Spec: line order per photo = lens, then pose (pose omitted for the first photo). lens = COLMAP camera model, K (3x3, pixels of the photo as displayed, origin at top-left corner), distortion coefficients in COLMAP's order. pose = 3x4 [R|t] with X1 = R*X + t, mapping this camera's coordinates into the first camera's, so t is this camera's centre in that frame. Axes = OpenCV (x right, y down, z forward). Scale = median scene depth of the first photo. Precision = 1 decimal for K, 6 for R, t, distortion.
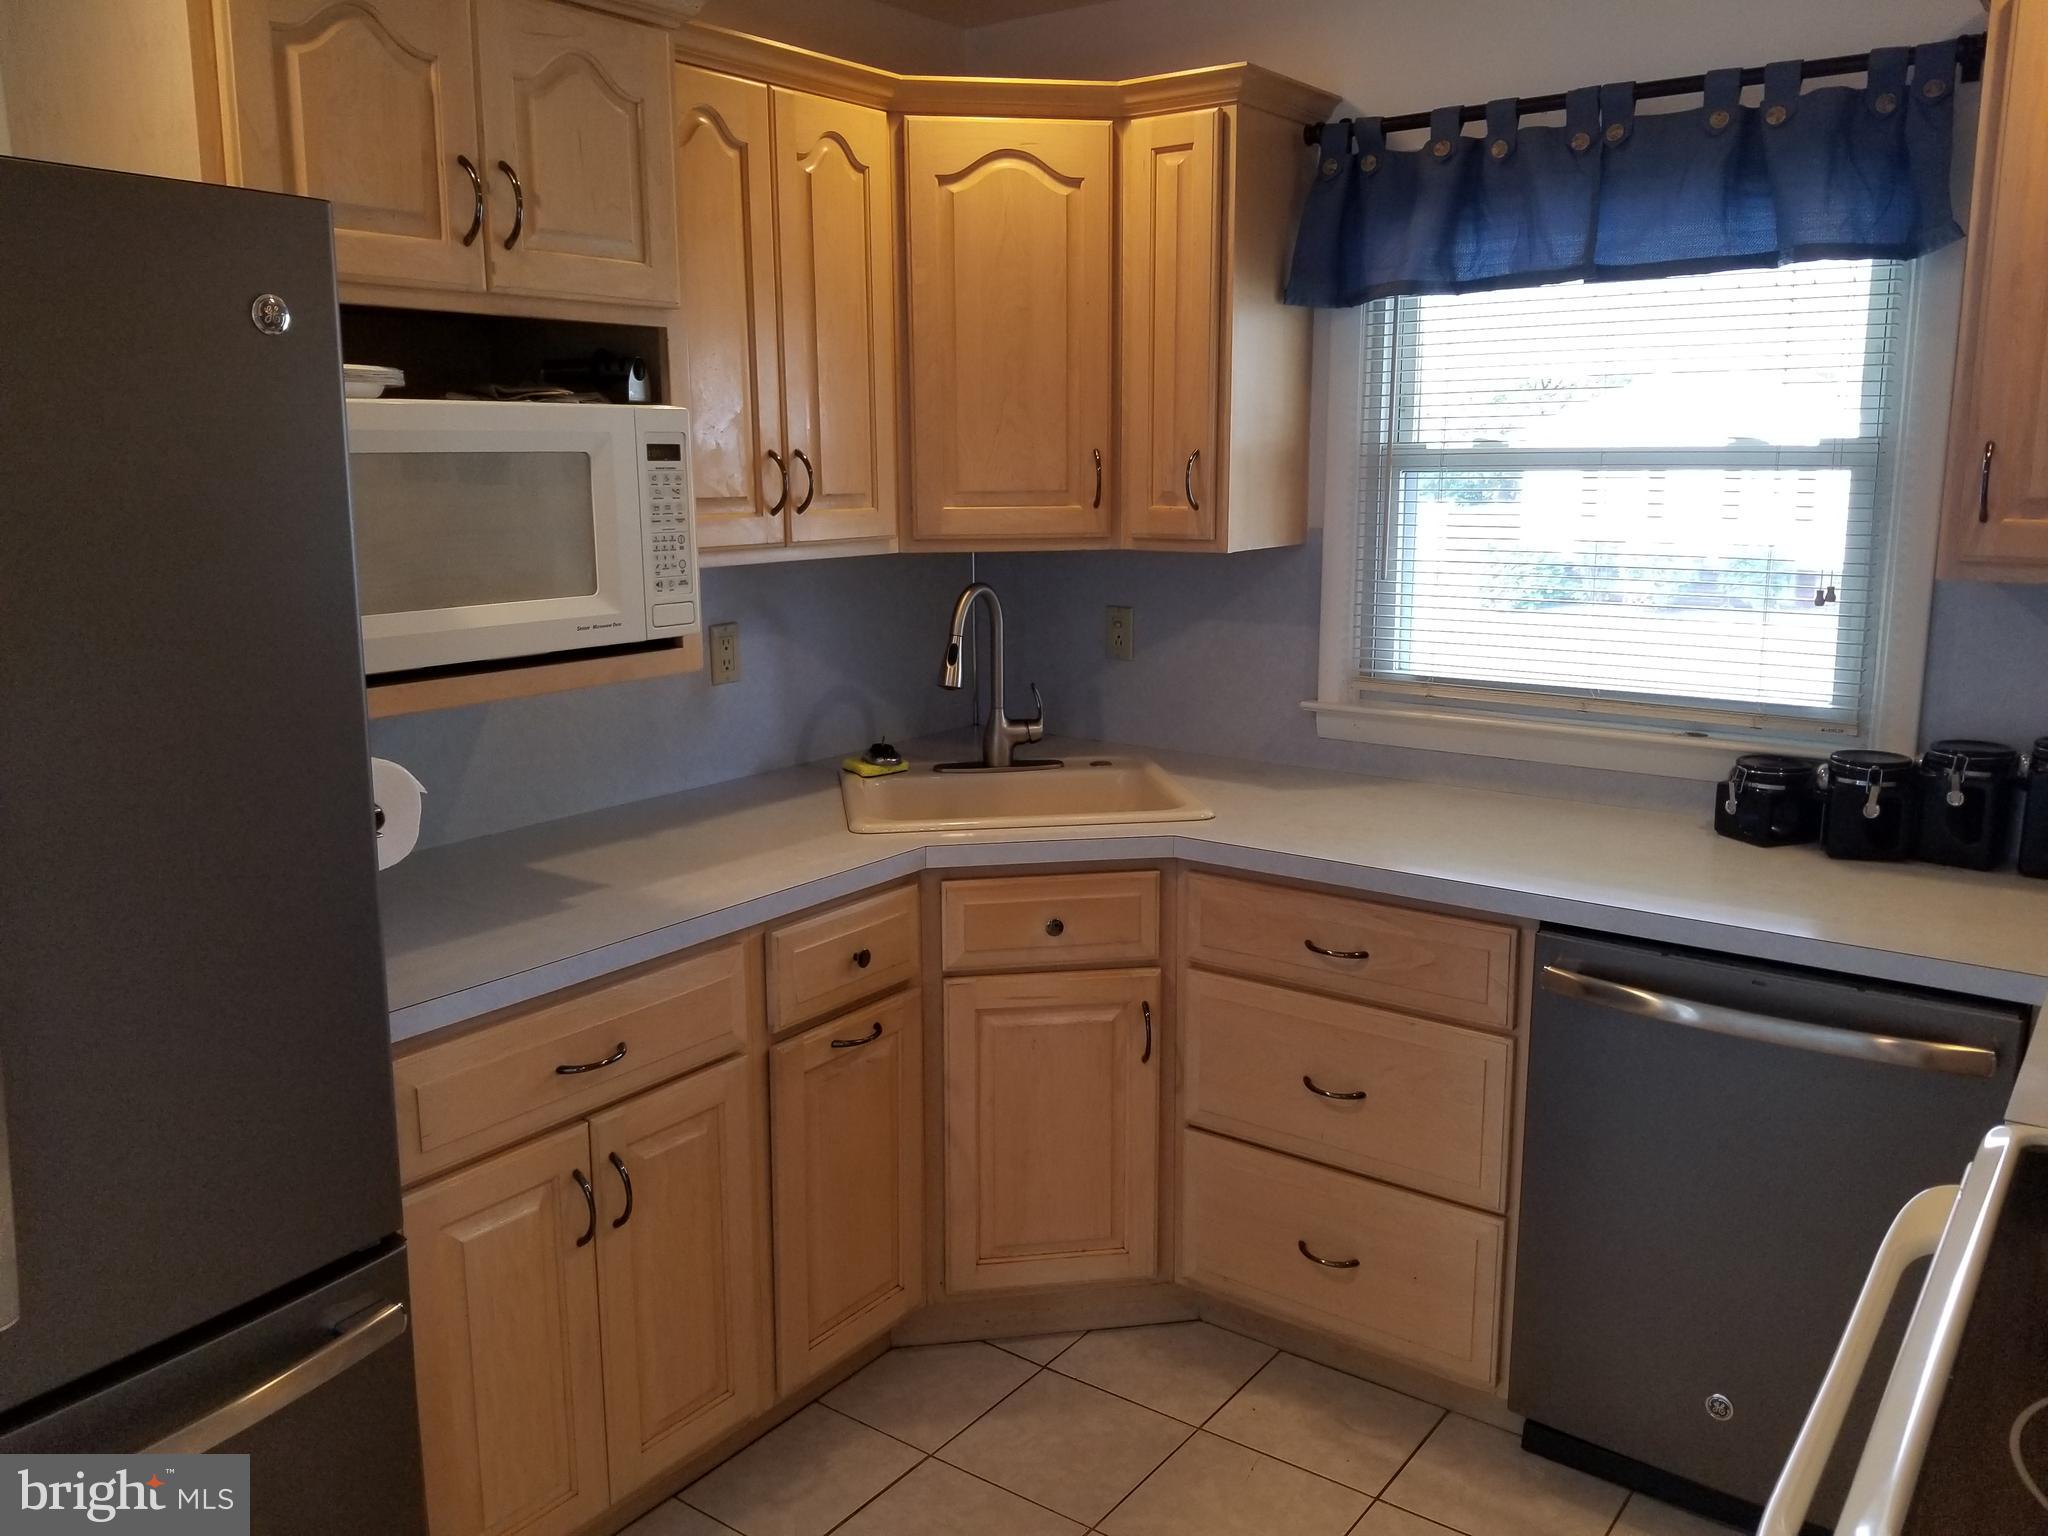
lens RADIAL K [[1599.1, 0, 1044.2], [0, 1599.1, 756.8], [0, 0, 1]] dist [0.070620, -0.136452]
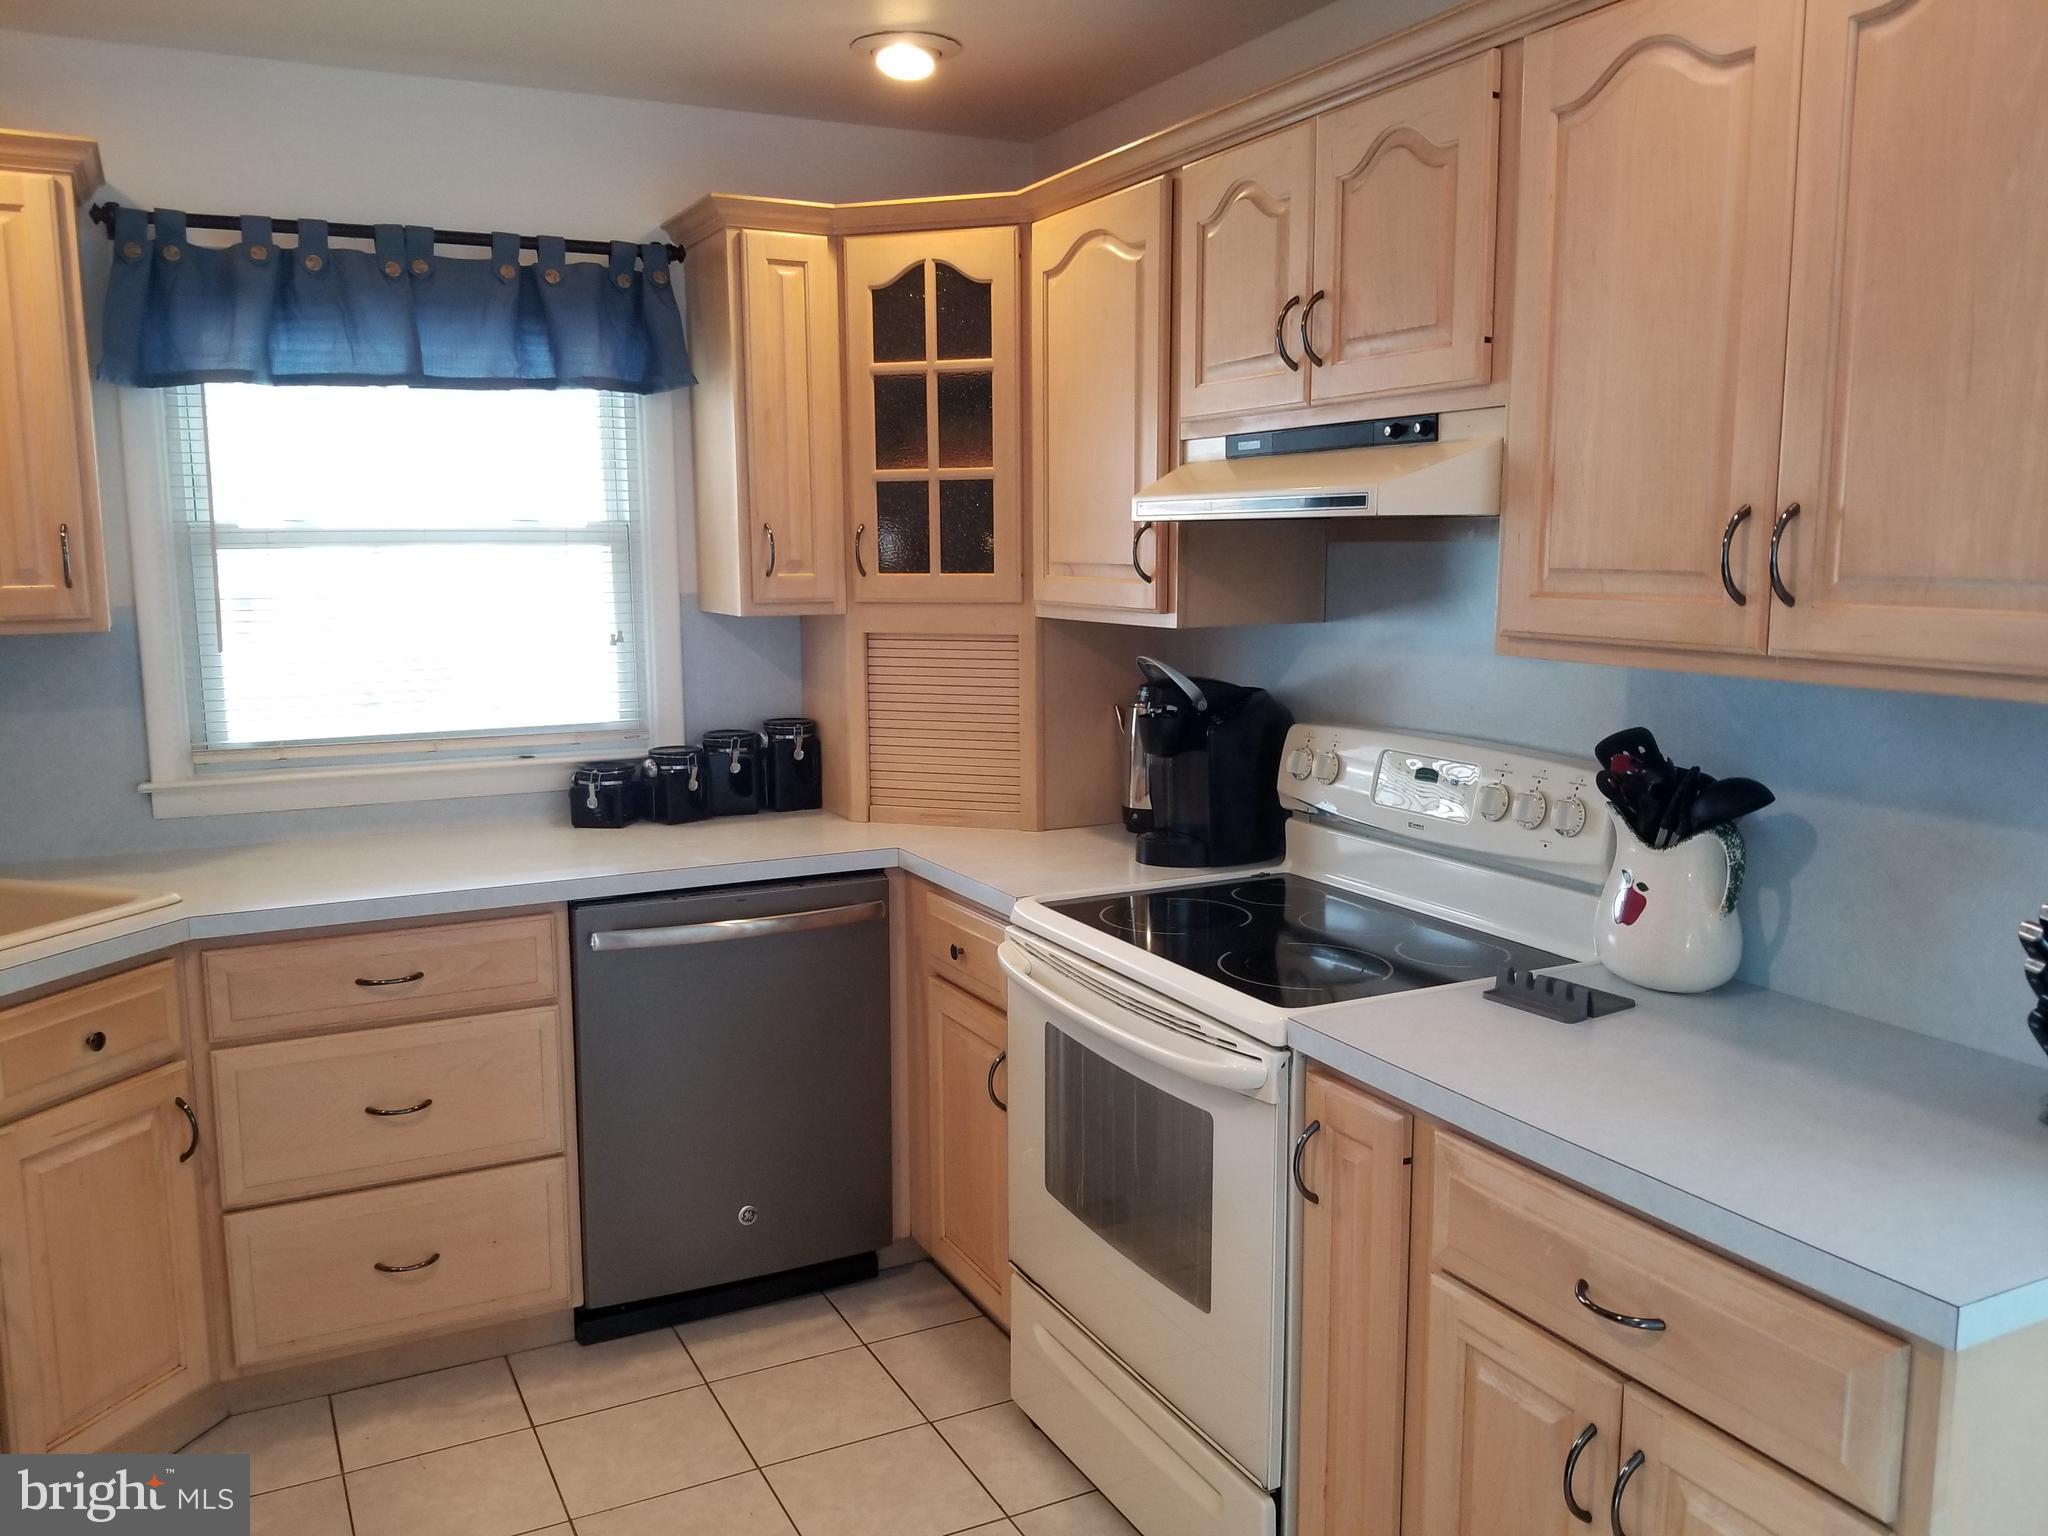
lens RADIAL K [[1585.6, 0, 998.8], [0, 1585.6, 780.6], [0, 0, 1]] dist [0.078351, -0.150227]
pose [[0.458155, -0.130782, 0.879199, -0.534648], [0.171585, 0.983526, 0.056887, -0.003063], [-0.872154, 0.124794, 0.473047, 0.101926]]
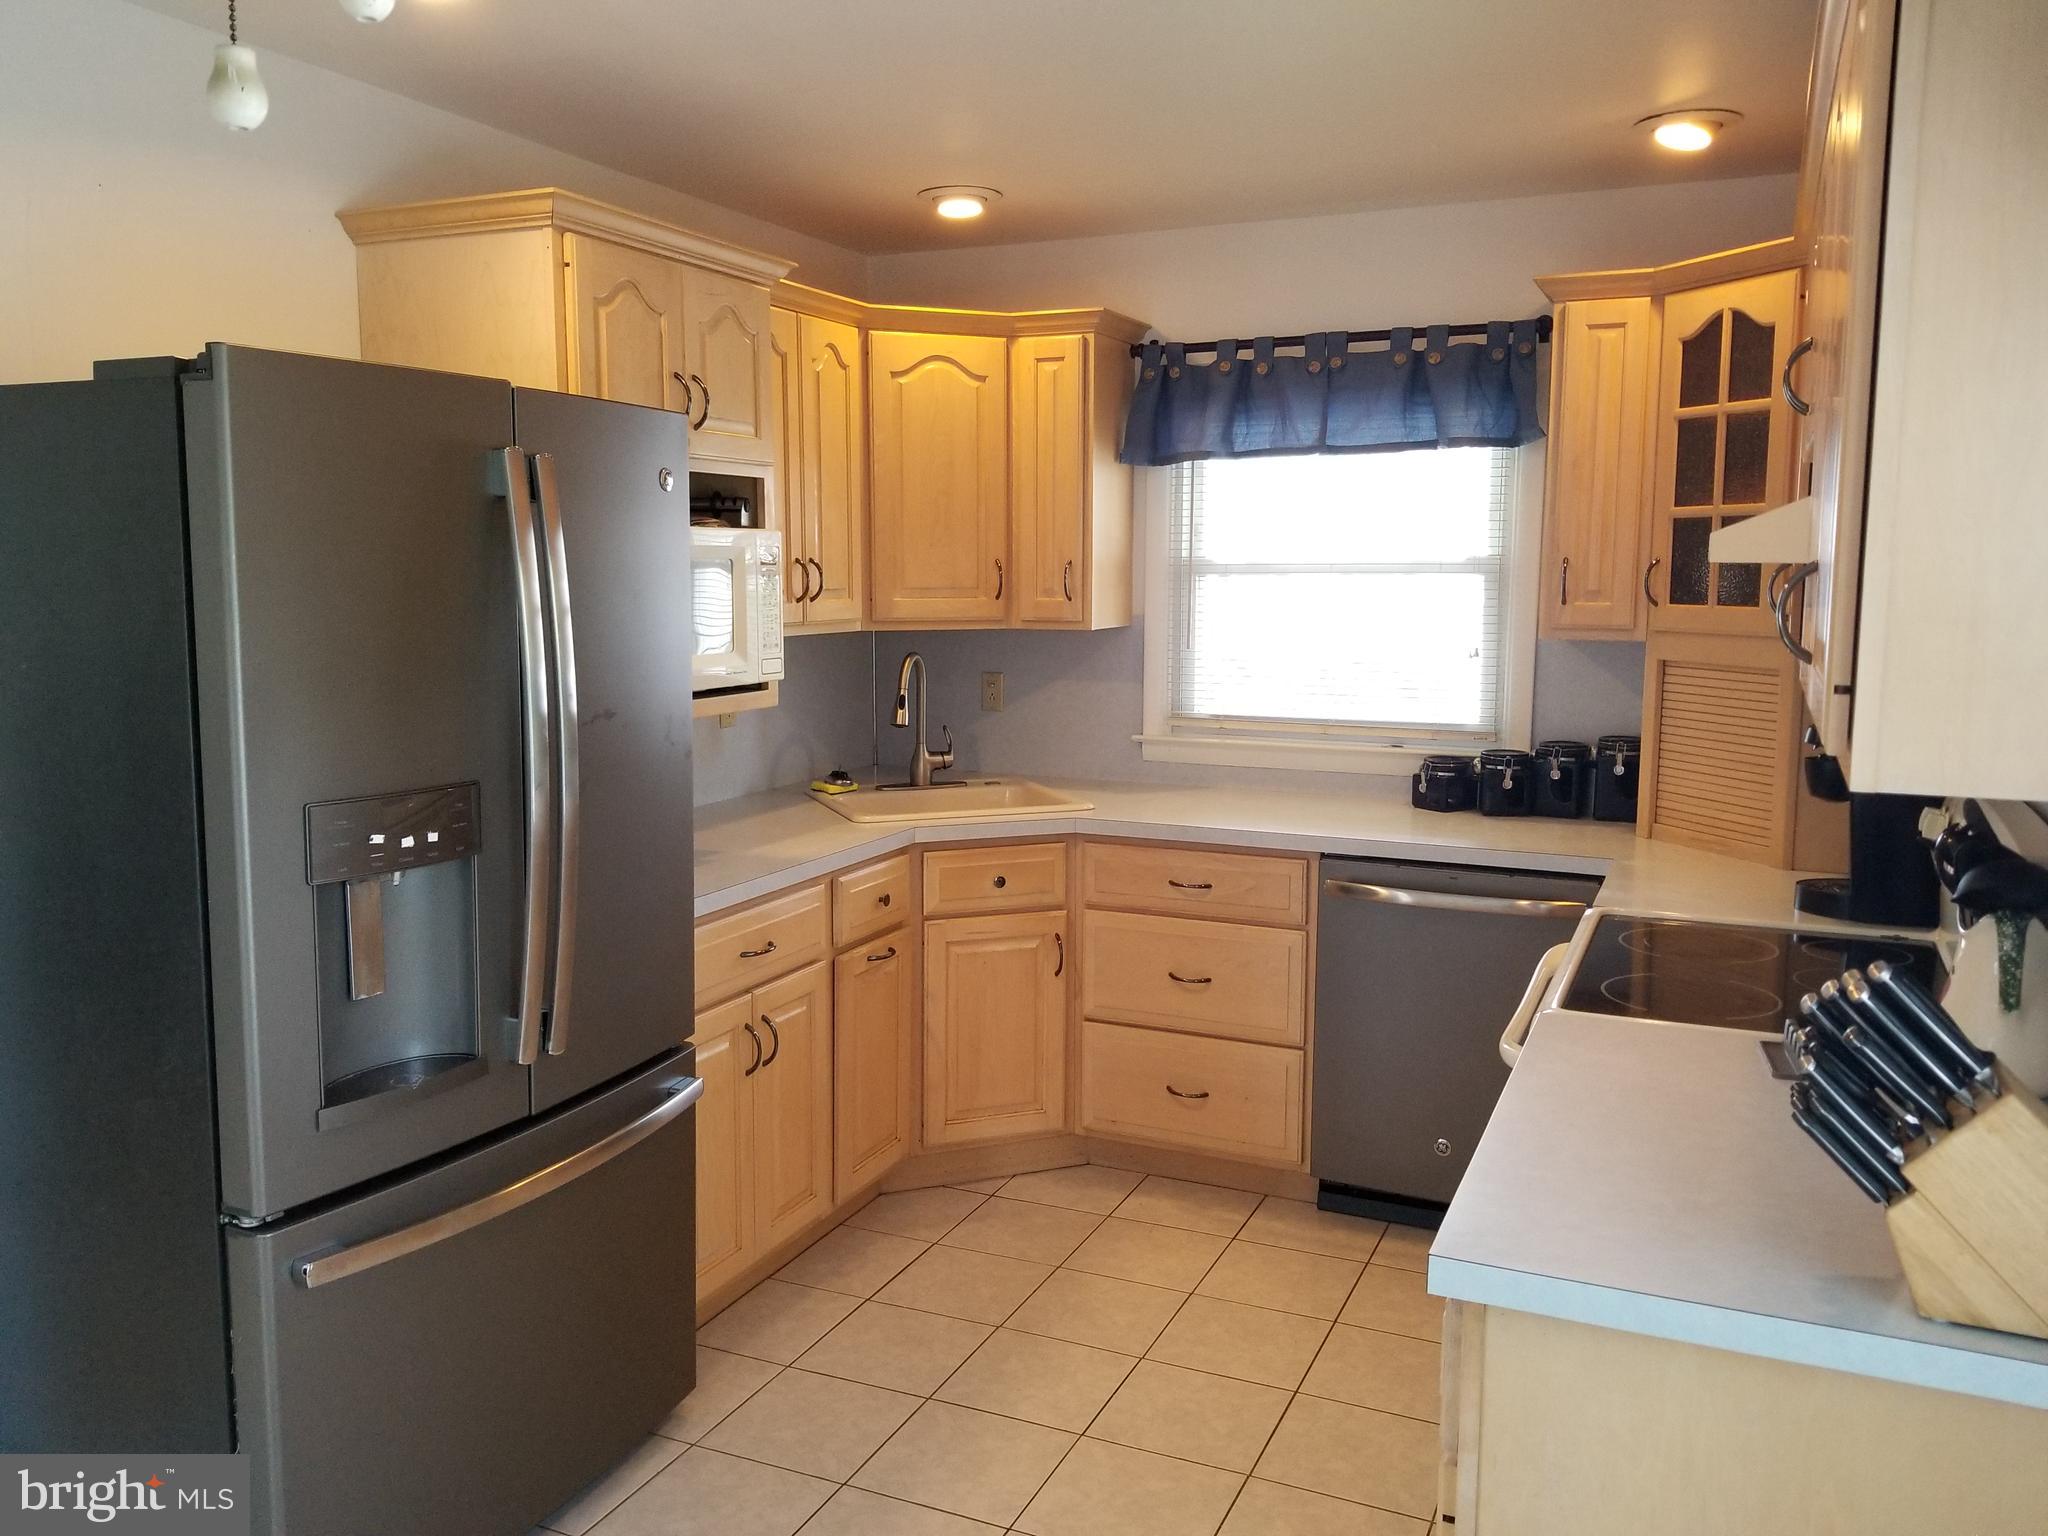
lens RADIAL K [[1592.1, 0, 1024.0], [0, 1592.1, 768.0], [0, 0, 1]] dist [0.103663, -0.217227]
pose [[0.978950, -0.020160, 0.203102, -0.263379], [0.032290, 0.997876, -0.056585, 0.085015], [-0.201530, 0.061952, 0.977521, -0.434515]]
